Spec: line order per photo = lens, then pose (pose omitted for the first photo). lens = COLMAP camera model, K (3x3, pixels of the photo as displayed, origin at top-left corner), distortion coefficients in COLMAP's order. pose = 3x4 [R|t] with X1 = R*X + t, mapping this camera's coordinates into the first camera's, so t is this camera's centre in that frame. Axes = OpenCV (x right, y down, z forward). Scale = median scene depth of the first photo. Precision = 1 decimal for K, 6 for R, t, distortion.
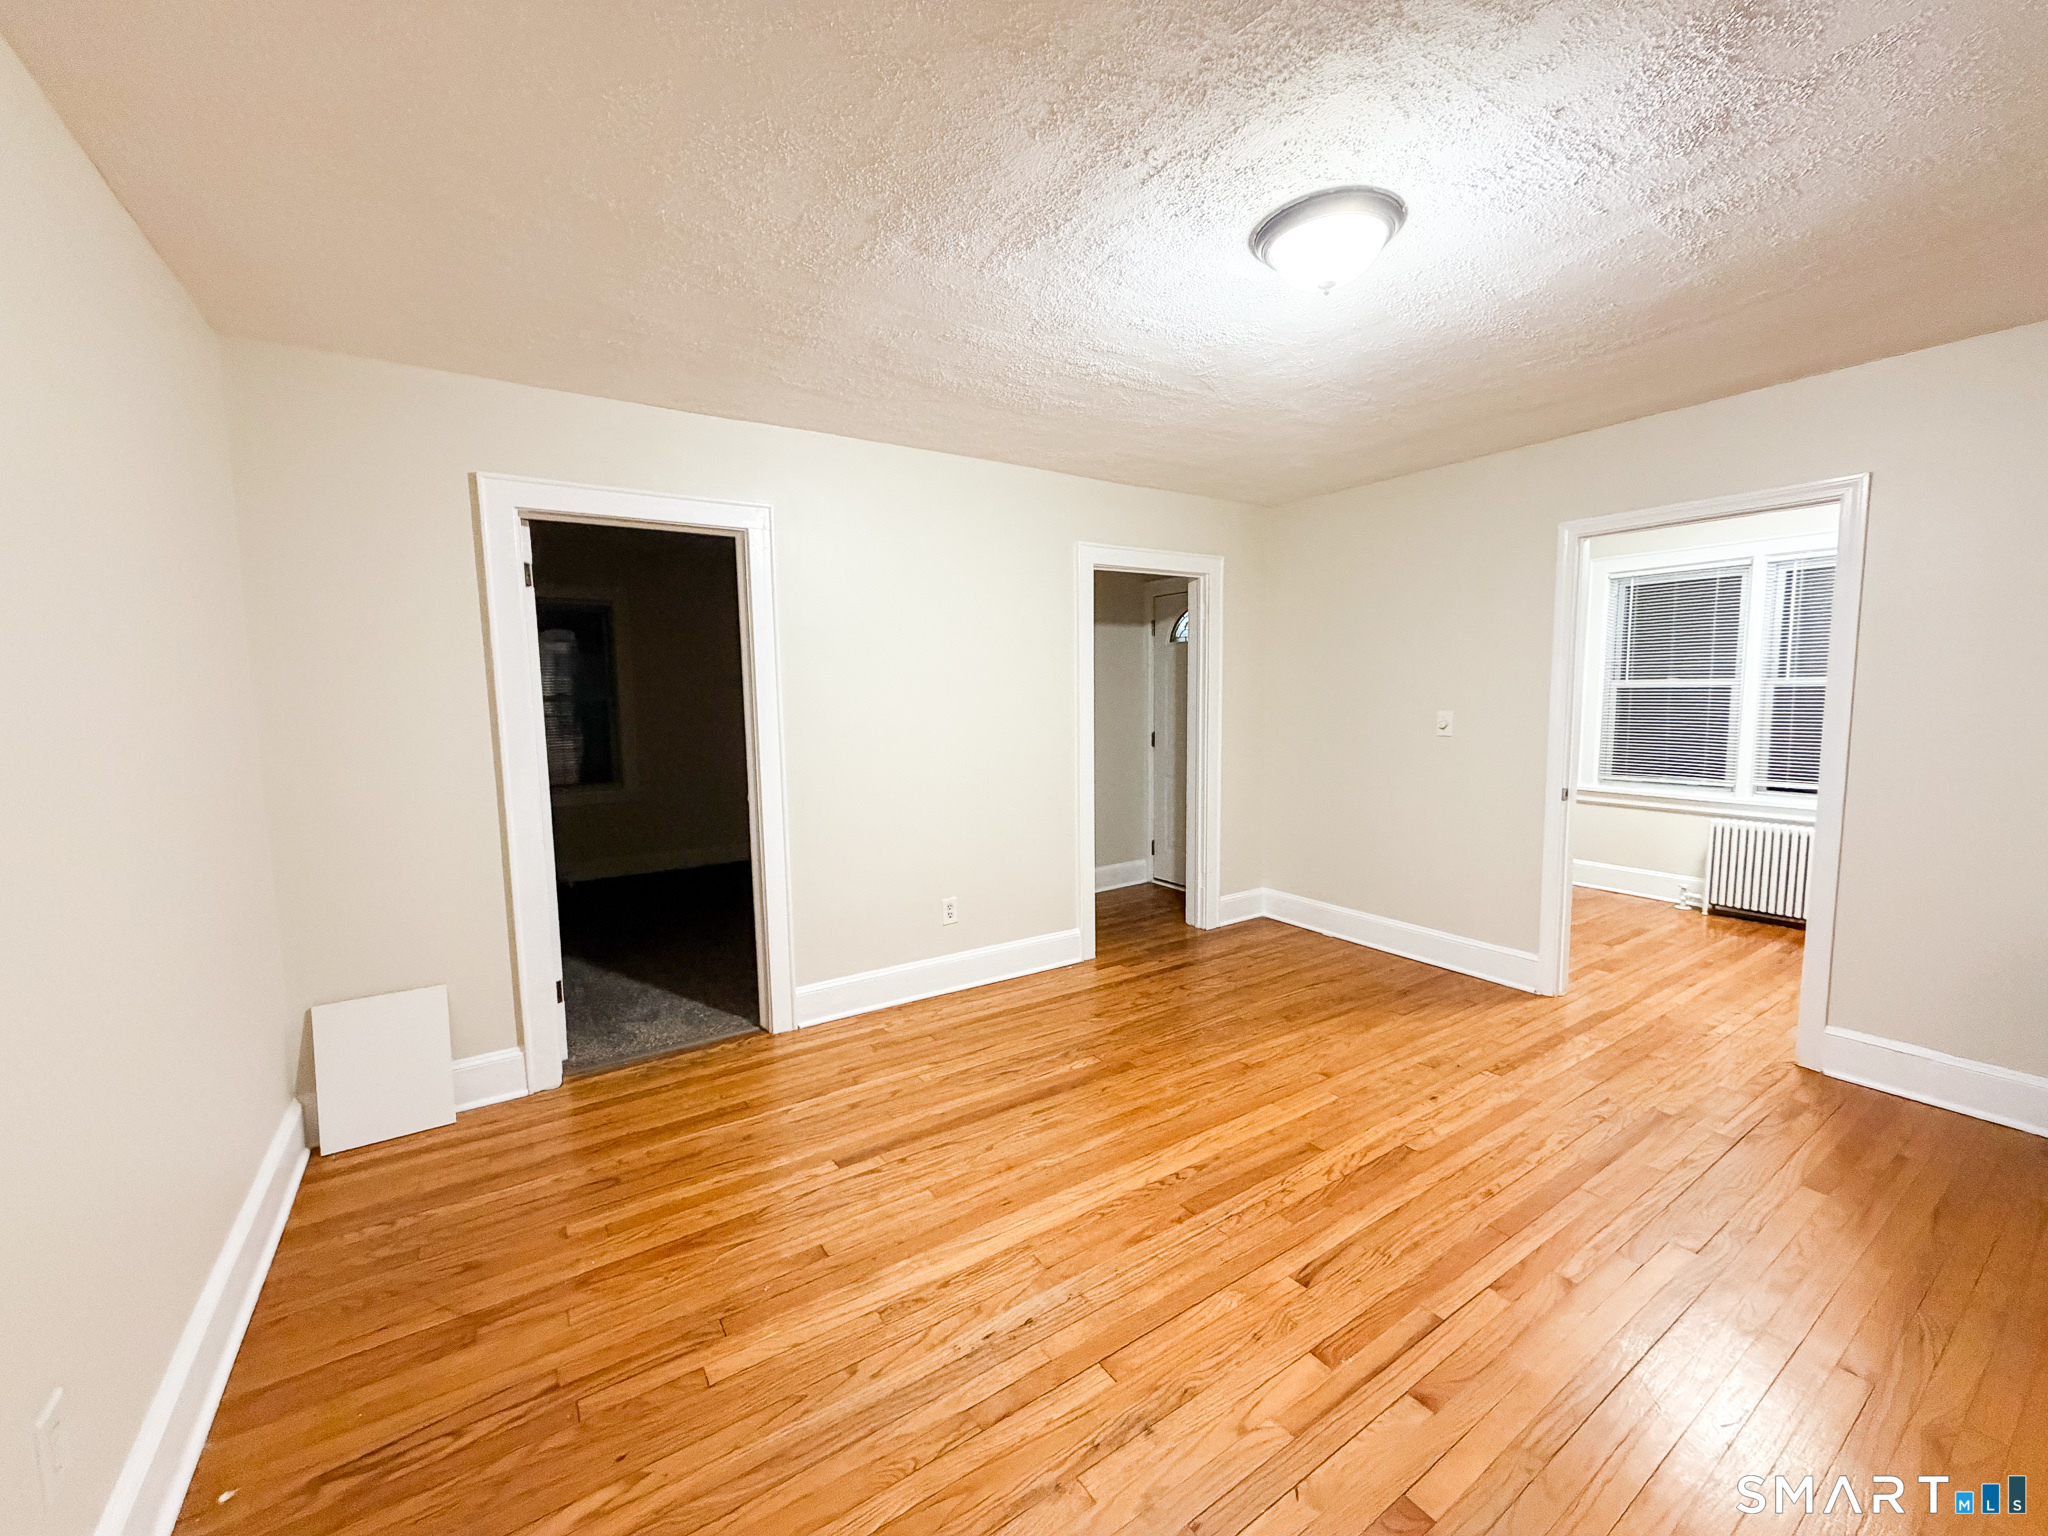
lens RADIAL K [[813.9, 0, 1021.0], [0, 813.9, 772.5], [0, 0, 1]] dist [-0.000480, -0.000102]
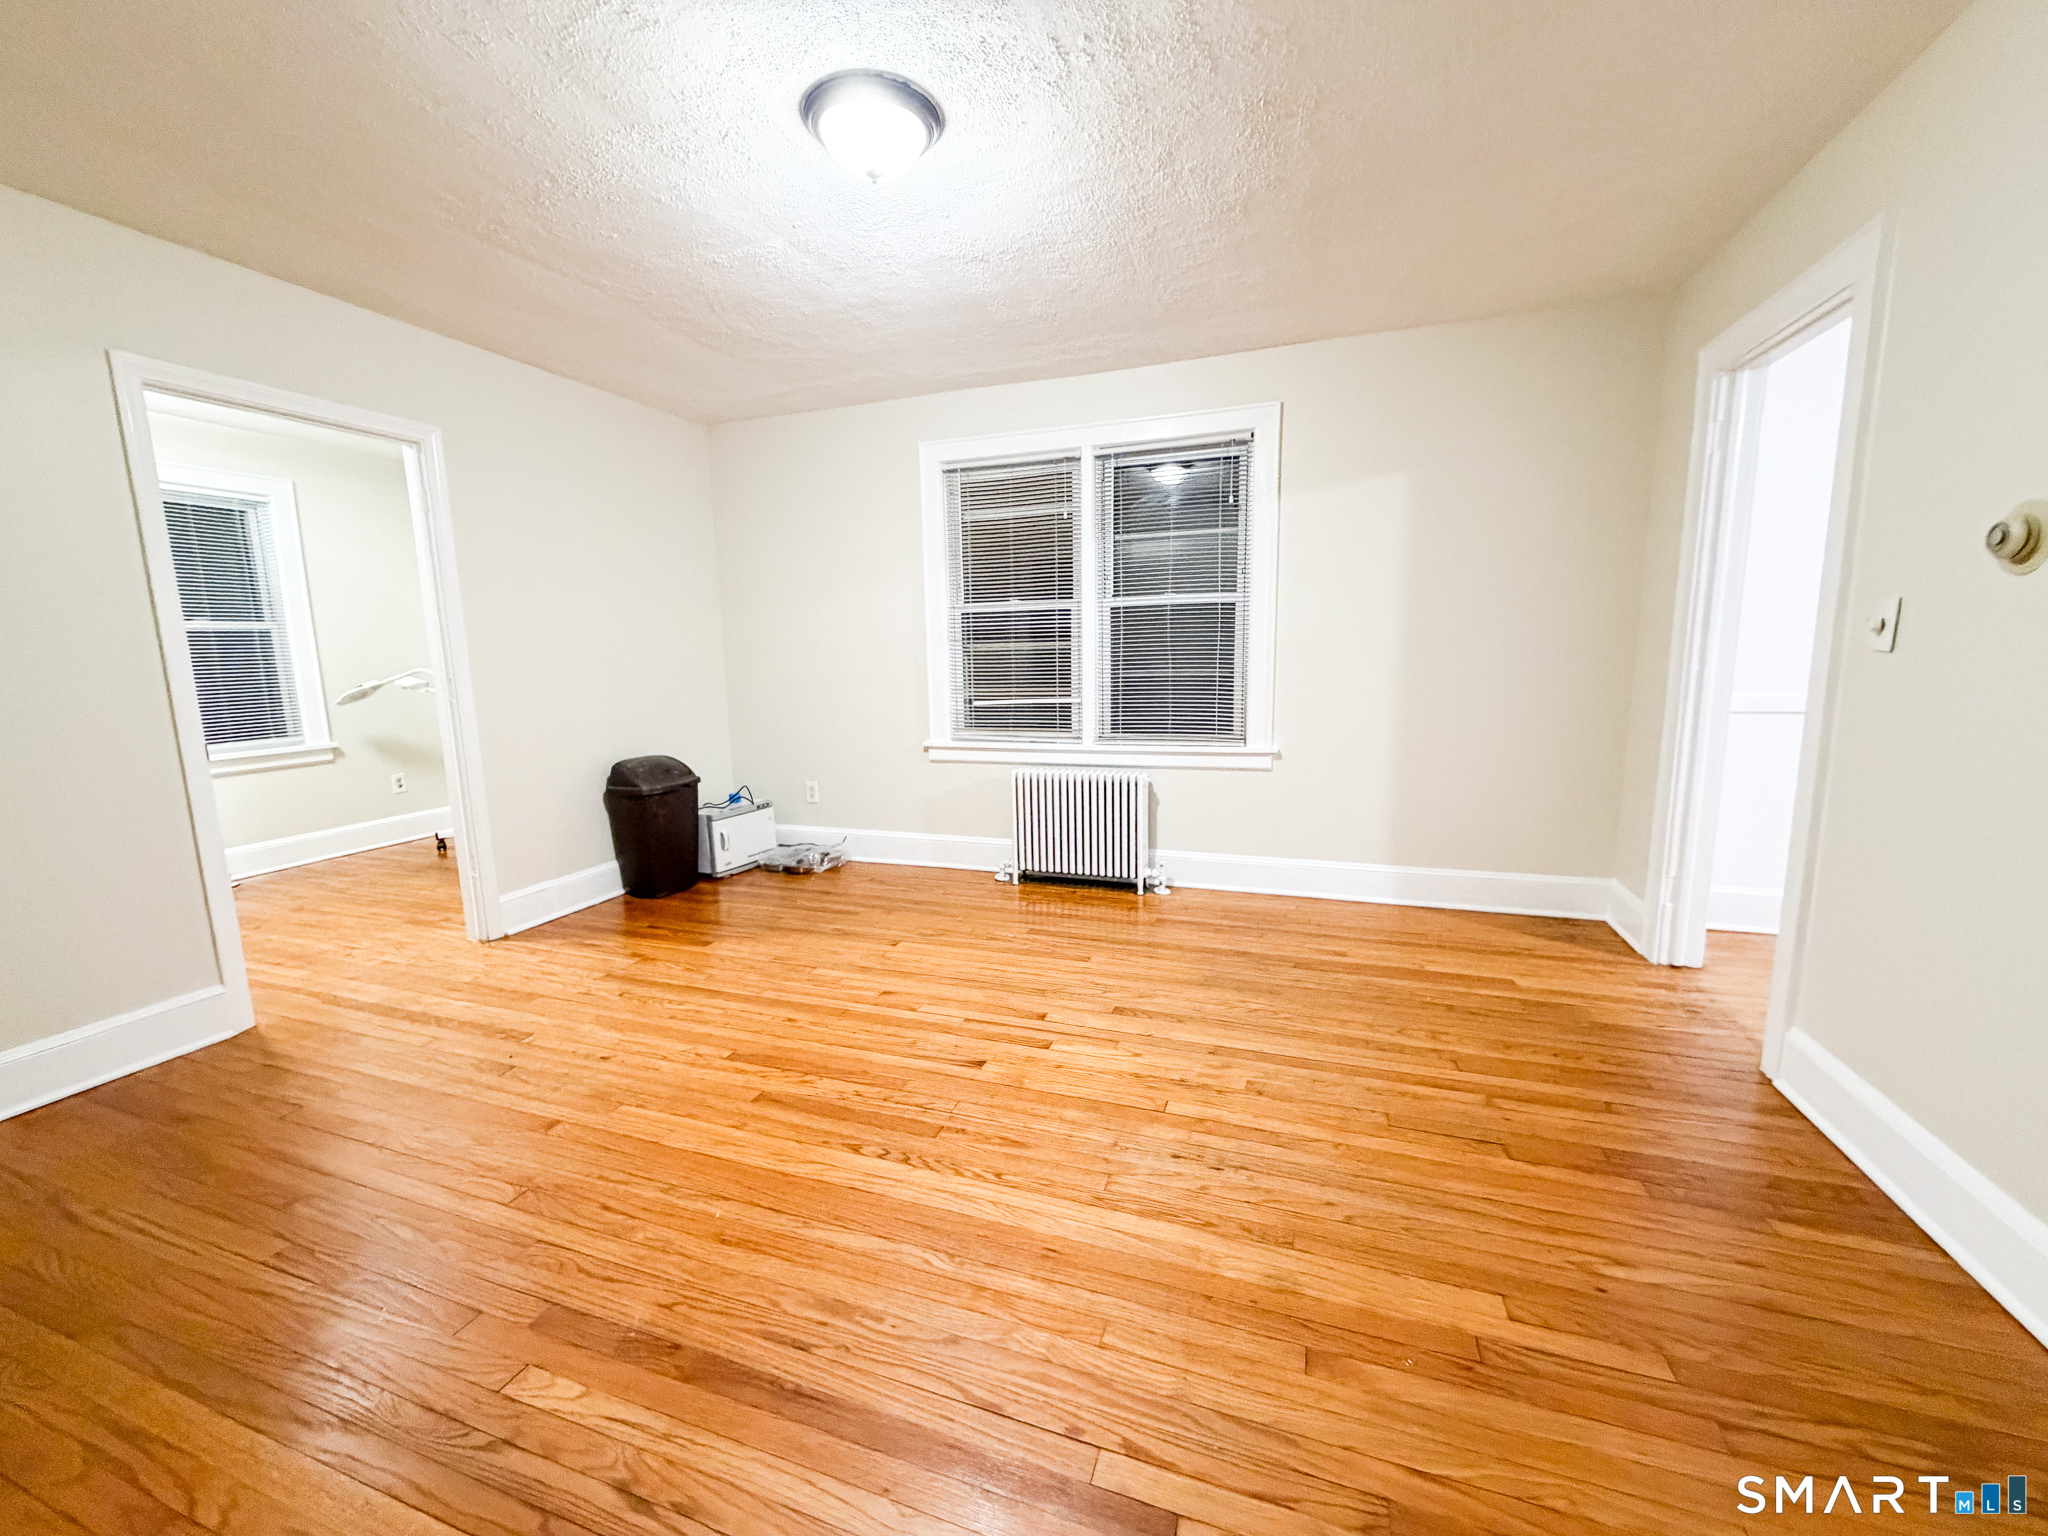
lens RADIAL K [[813.9, 0, 1021.0], [0, 813.9, 772.5], [0, 0, 1]] dist [-0.000480, -0.000102]
pose [[-0.596477, -0.098091, 0.796614, -0.405282], [0.109887, 0.973178, 0.202111, -0.026403], [-0.795072, 0.208092, -0.569700, 1.015038]]
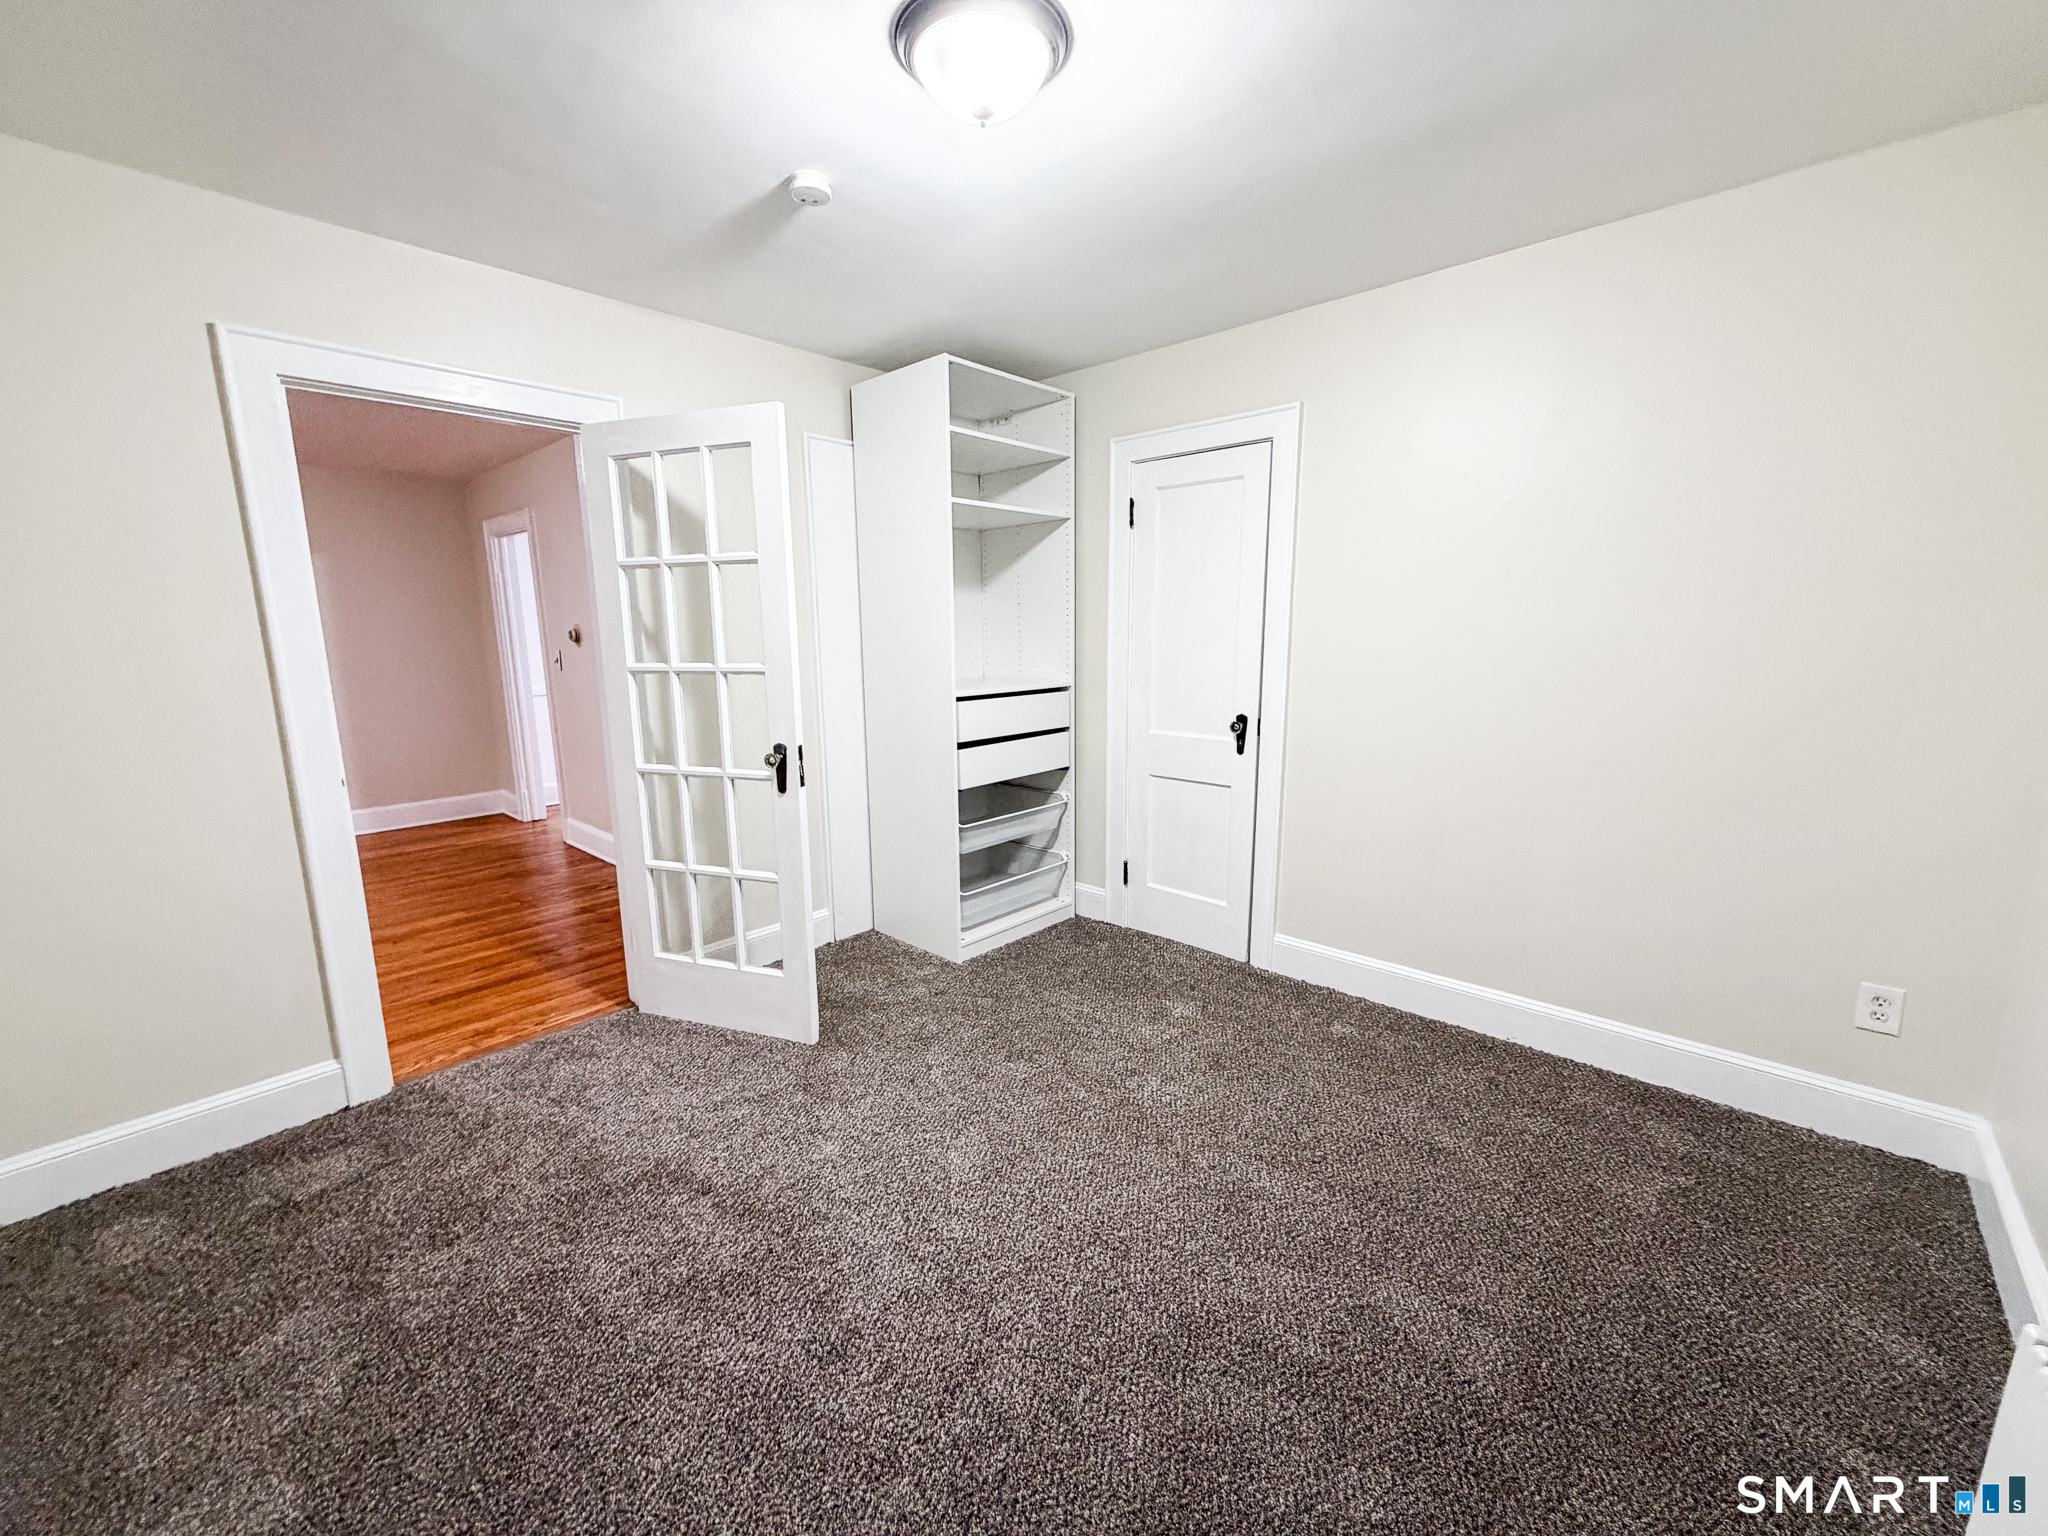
lens RADIAL K [[813.9, 0, 1021.0], [0, 813.9, 772.5], [0, 0, 1]] dist [-0.000480, -0.000102]
pose [[-0.970985, 0.063720, -0.230496, -0.828530], [-0.002806, 0.960745, 0.277418, -0.189102], [0.239125, 0.270015, -0.932690, 2.008846]]
